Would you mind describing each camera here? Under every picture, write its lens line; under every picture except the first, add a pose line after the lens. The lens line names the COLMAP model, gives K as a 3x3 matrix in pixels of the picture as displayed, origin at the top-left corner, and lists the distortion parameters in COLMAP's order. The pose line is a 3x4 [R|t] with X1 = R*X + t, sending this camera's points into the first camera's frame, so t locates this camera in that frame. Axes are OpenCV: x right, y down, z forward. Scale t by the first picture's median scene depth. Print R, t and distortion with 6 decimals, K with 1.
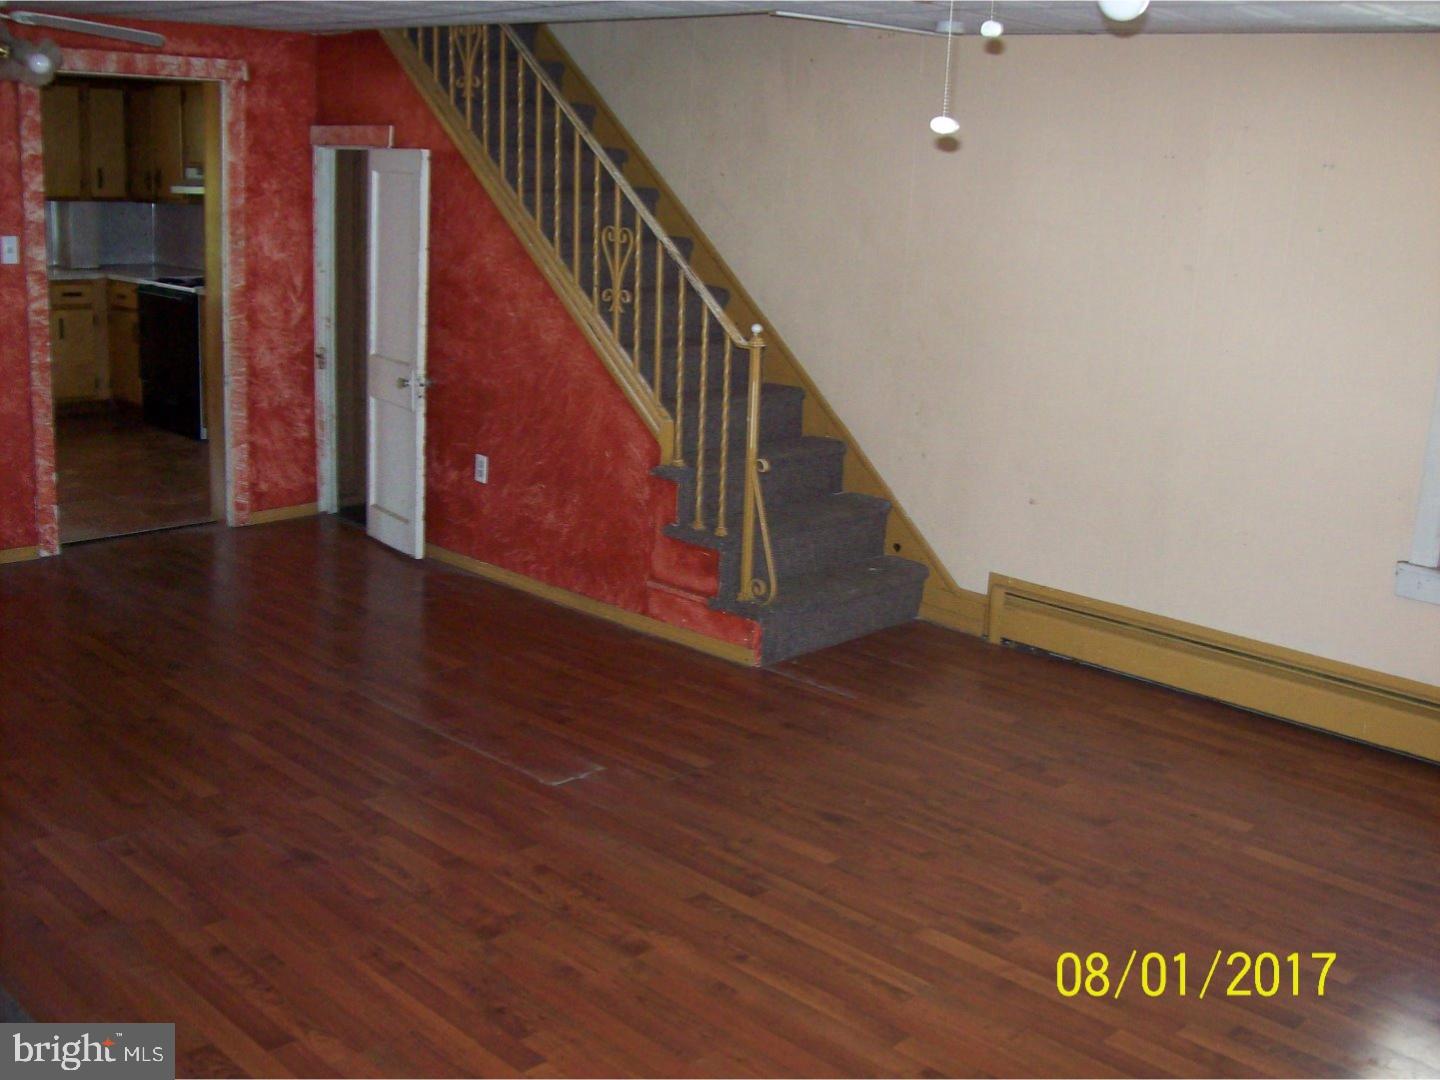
lens RADIAL K [[1521.1, 0, 727.9], [0, 1521.1, 551.3], [0, 0, 1]] dist [-0.132415, 0.000000]
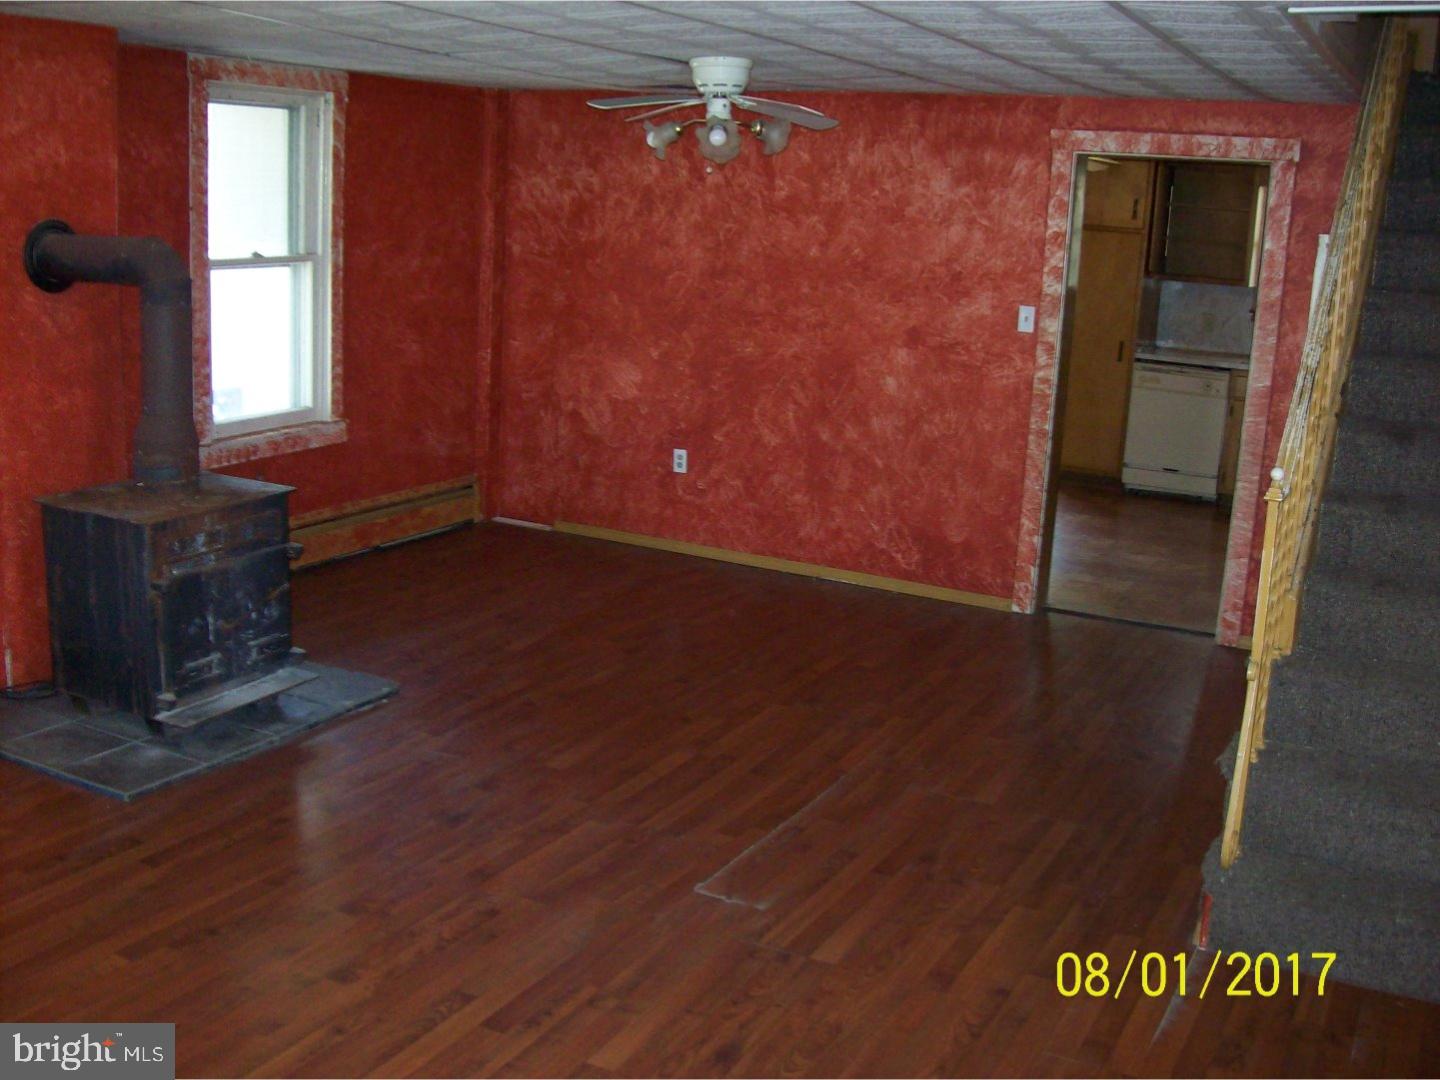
lens RADIAL K [[1521.1, 0, 727.1], [0, 1521.1, 529.1], [0, 0, 1]] dist [-0.132415, 0.000000]
pose [[0.289608, 0.168675, -0.942166, 0.496313], [-0.263478, 0.960369, 0.090945, -0.099744], [0.920167, 0.221902, 0.322572, 0.470004]]
